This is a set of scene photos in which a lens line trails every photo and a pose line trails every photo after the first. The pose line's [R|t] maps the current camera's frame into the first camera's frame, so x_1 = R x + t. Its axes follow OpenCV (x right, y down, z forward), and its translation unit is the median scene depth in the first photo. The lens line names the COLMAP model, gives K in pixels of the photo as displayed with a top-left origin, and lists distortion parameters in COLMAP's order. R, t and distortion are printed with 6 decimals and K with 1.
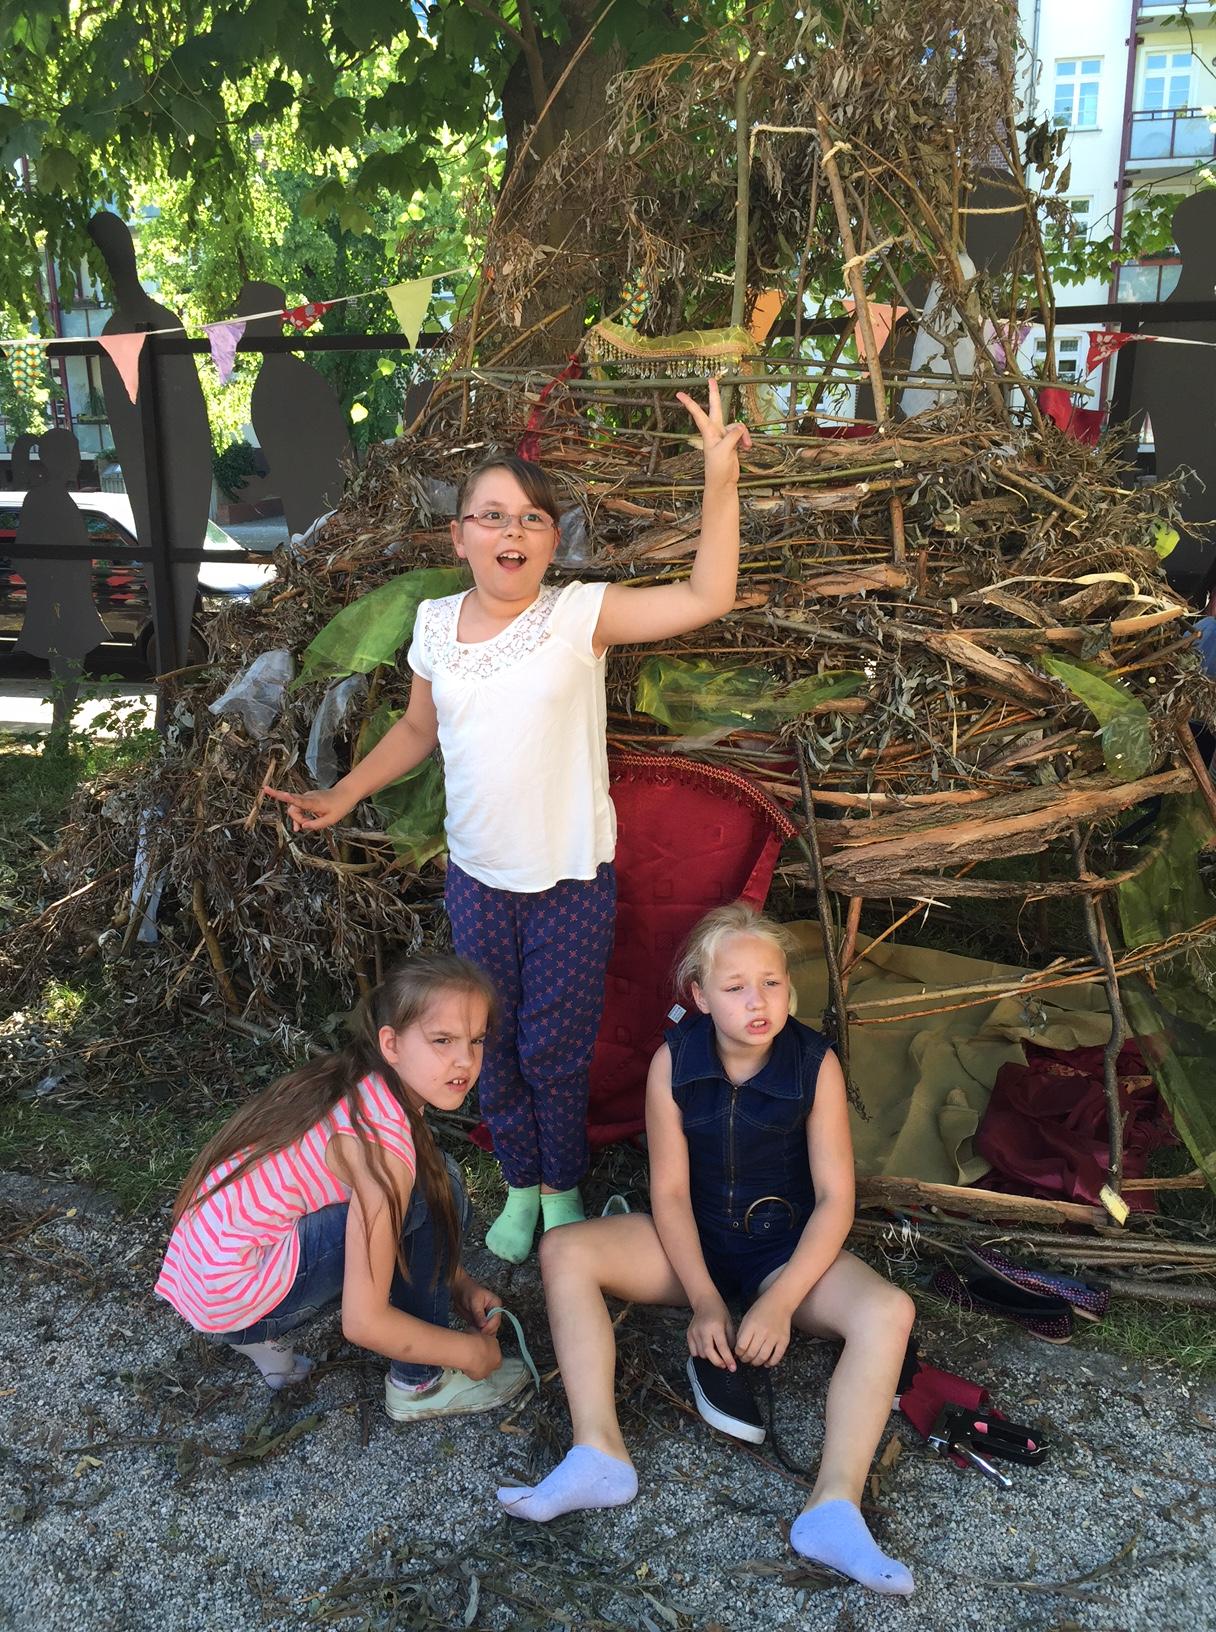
lens RADIAL K [[1346.6, 0, 608.0], [0, 1346.6, 816.0], [0, 0, 1]] dist [0.093702, -0.105348]
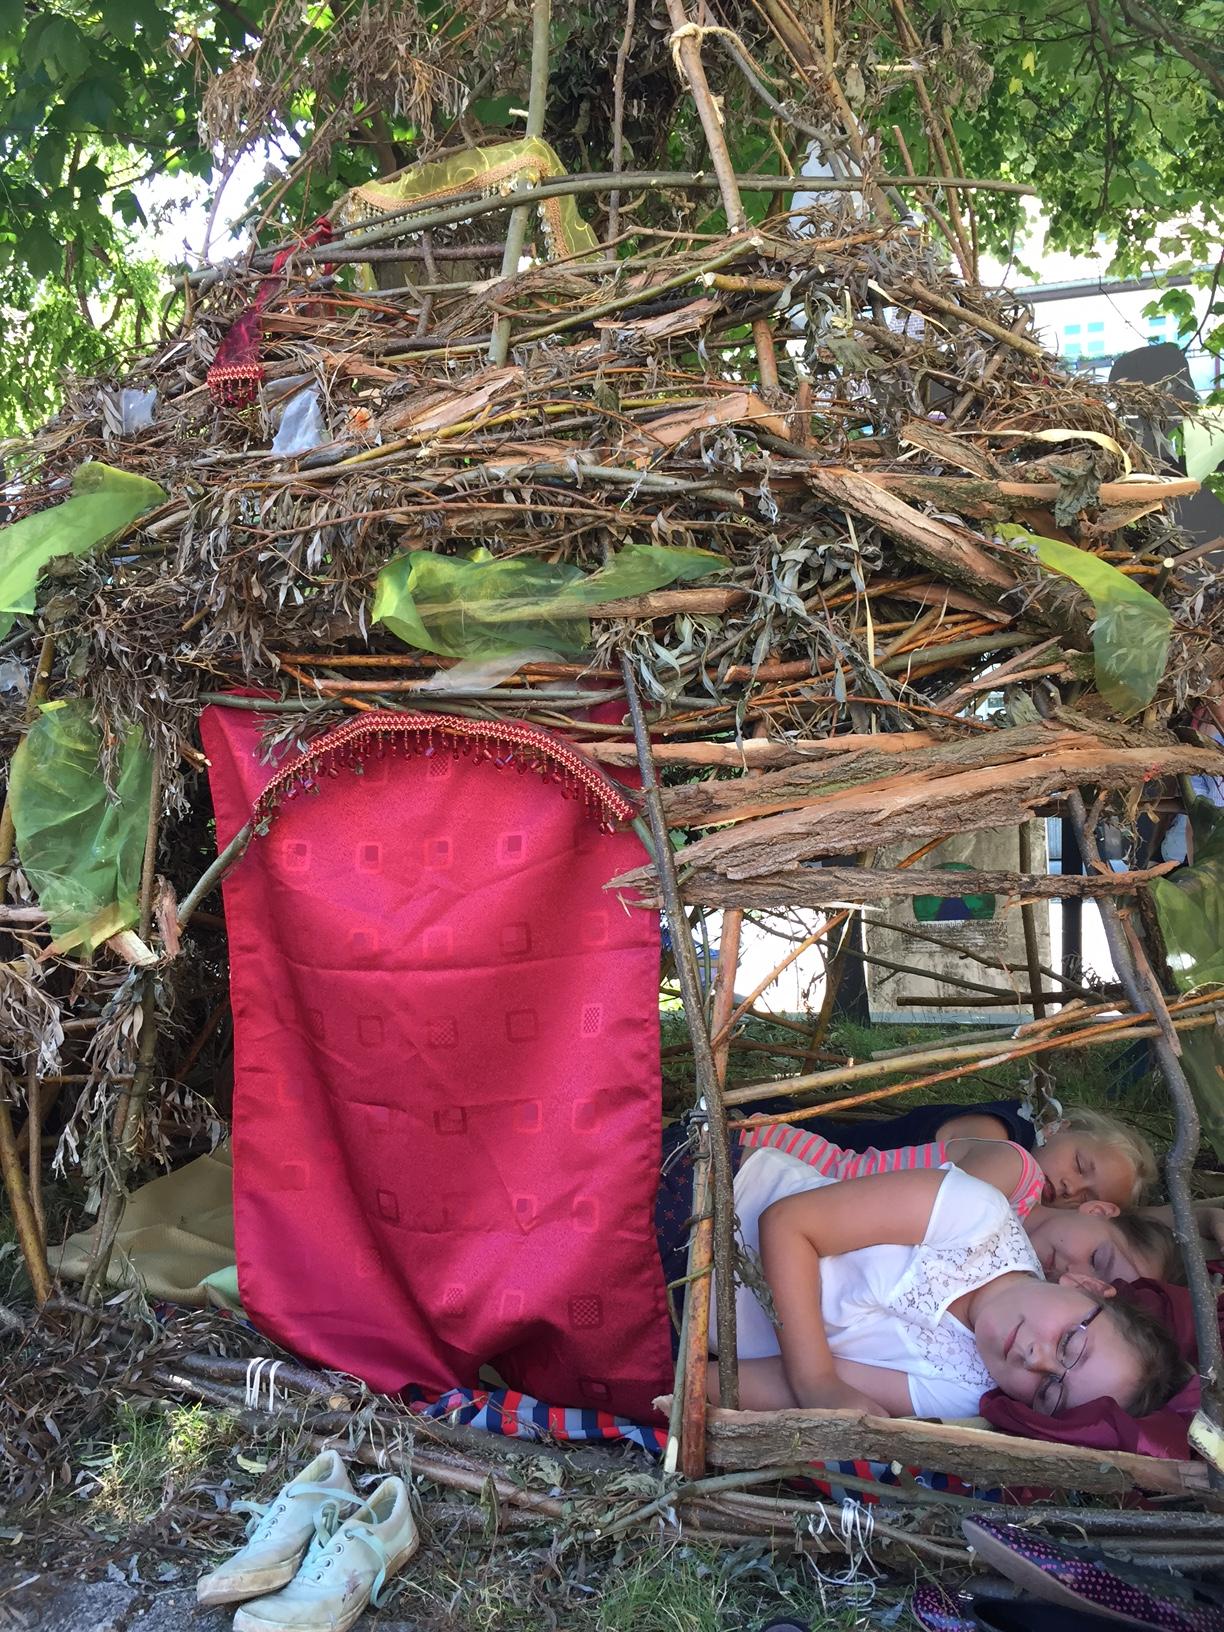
lens RADIAL K [[1346.6, 0, 612.0], [0, 1346.6, 816.0], [0, 0, 1]] dist [0.093702, -0.105348]
pose [[0.999610, -0.016928, 0.022205, 0.119049], [0.021954, 0.967890, -0.250412, 0.172503], [-0.017253, 0.250802, 0.967885, 0.408748]]
